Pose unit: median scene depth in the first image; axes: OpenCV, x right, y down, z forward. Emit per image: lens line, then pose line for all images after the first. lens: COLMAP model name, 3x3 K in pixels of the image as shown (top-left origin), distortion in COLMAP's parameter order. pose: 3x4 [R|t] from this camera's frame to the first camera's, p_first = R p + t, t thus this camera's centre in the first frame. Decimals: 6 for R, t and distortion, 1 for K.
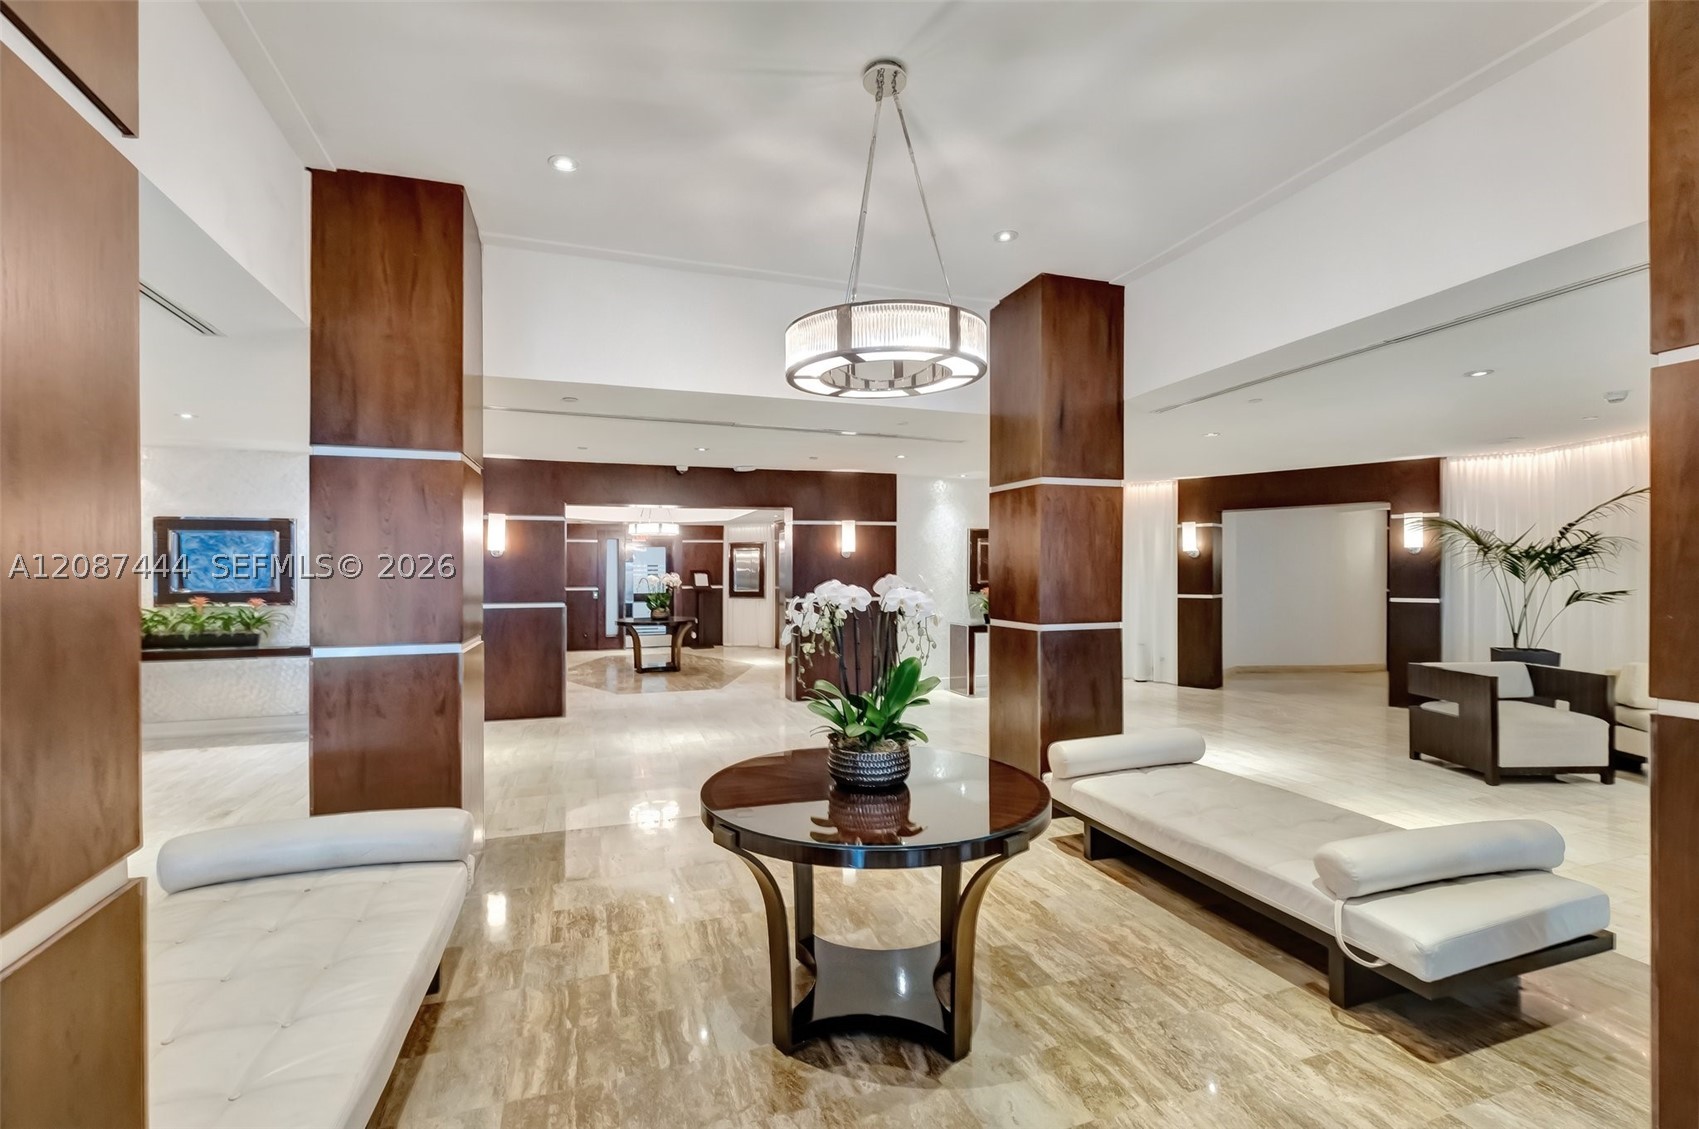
lens RADIAL K [[723.4, 0, 812.5], [0, 723.4, 568.8], [0, 0, 1]] dist [0.001481, 0.000134]
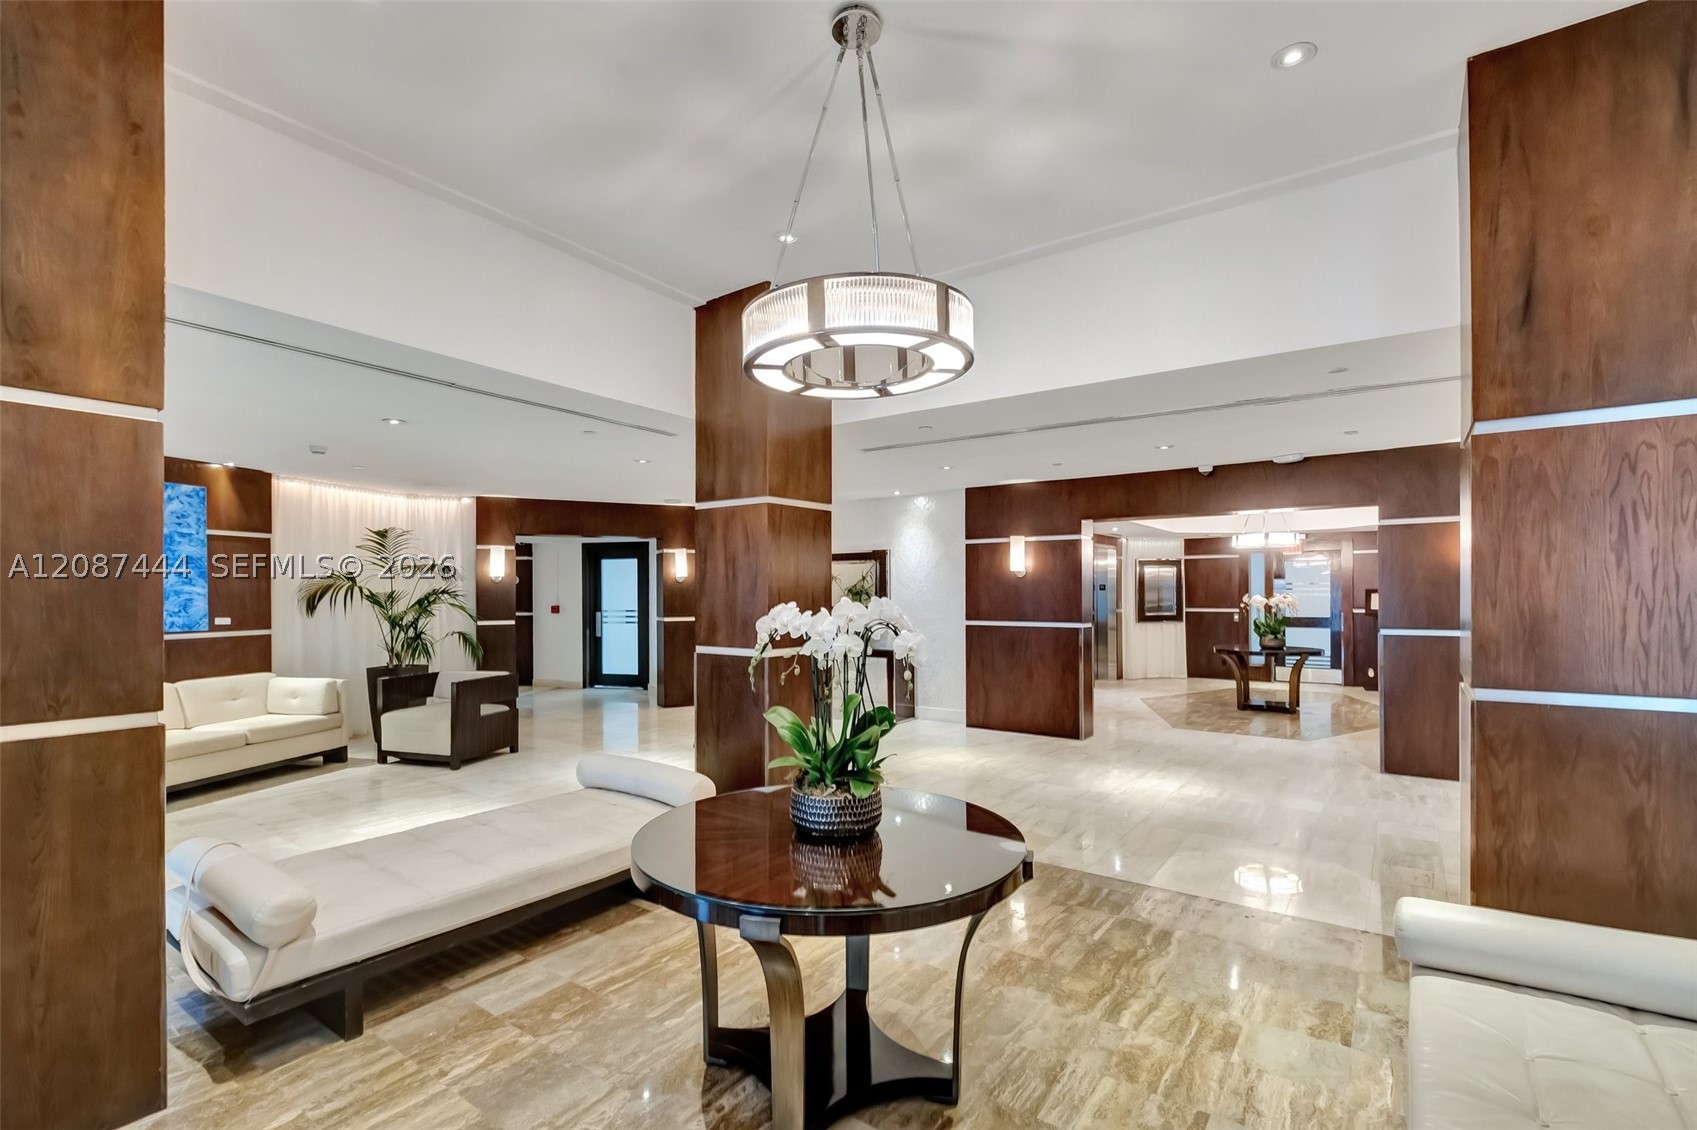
lens RADIAL K [[745.2, 0, 848.1], [0, 745.2, 589.1], [0, 0, 1]] dist [-0.001199, -0.000120]
pose [[0.602519, -0.001199, -0.798103, 0.509560], [0.003752, 0.999992, 0.001331, -0.003313], [0.798095, -0.003796, 0.602519, 0.284264]]
